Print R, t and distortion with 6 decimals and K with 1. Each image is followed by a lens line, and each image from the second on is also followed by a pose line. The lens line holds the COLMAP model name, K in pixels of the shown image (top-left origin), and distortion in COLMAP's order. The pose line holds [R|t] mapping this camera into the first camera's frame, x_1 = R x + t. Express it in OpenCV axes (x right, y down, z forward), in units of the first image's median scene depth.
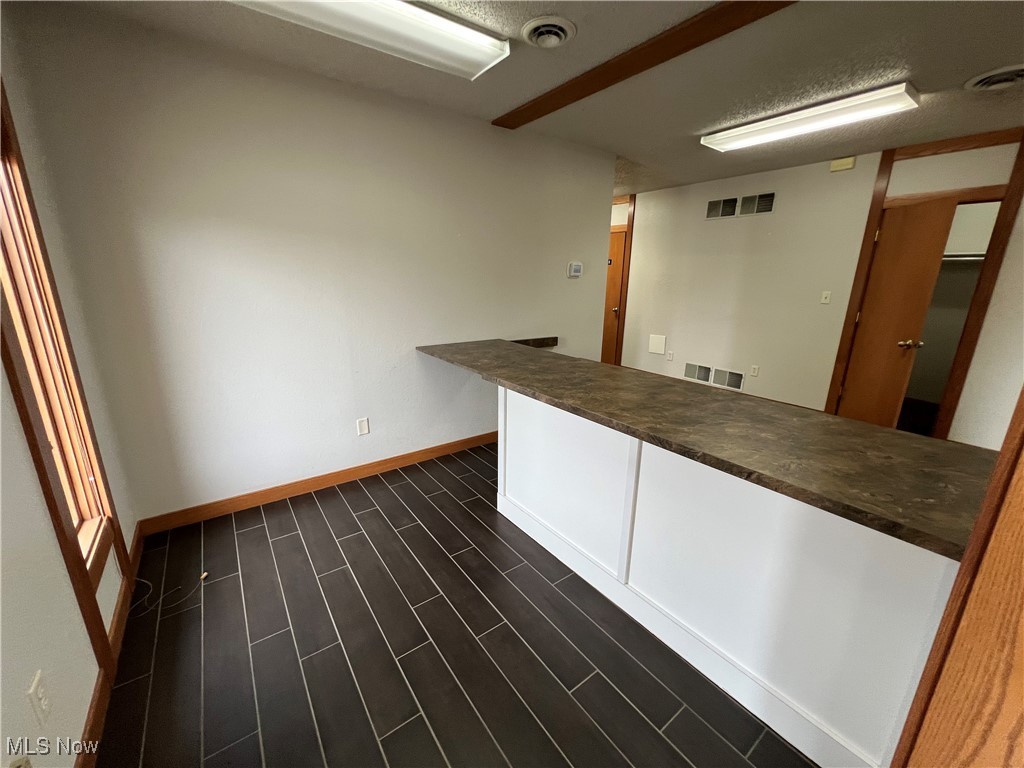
lens RADIAL K [[408.2, 0, 511.9], [0, 408.2, 381.9], [0, 0, 1]] dist [-0.002701, 0.000212]
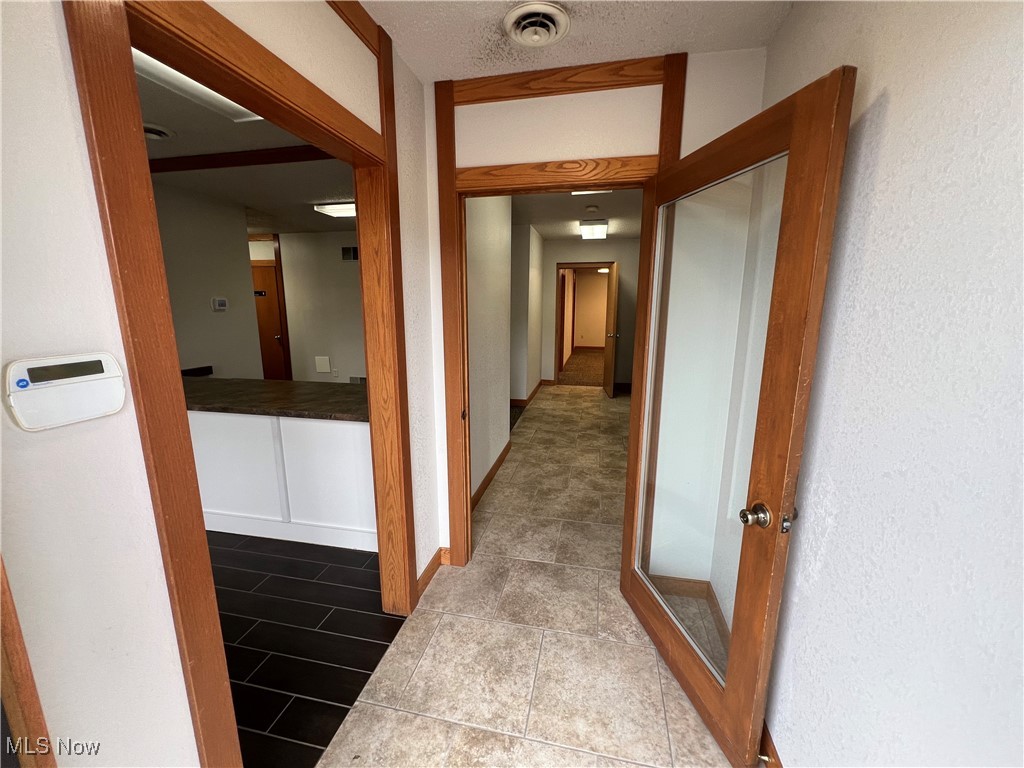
lens RADIAL K [[406.8, 0, 512.0], [0, 406.8, 384.0], [0, 0, 1]] dist [0.000431, 0.000217]
pose [[0.744760, -0.142389, 0.651964, -0.004551], [0.177122, 0.984108, 0.012597, 0.069439], [-0.643397, 0.106096, 0.758145, -0.347394]]
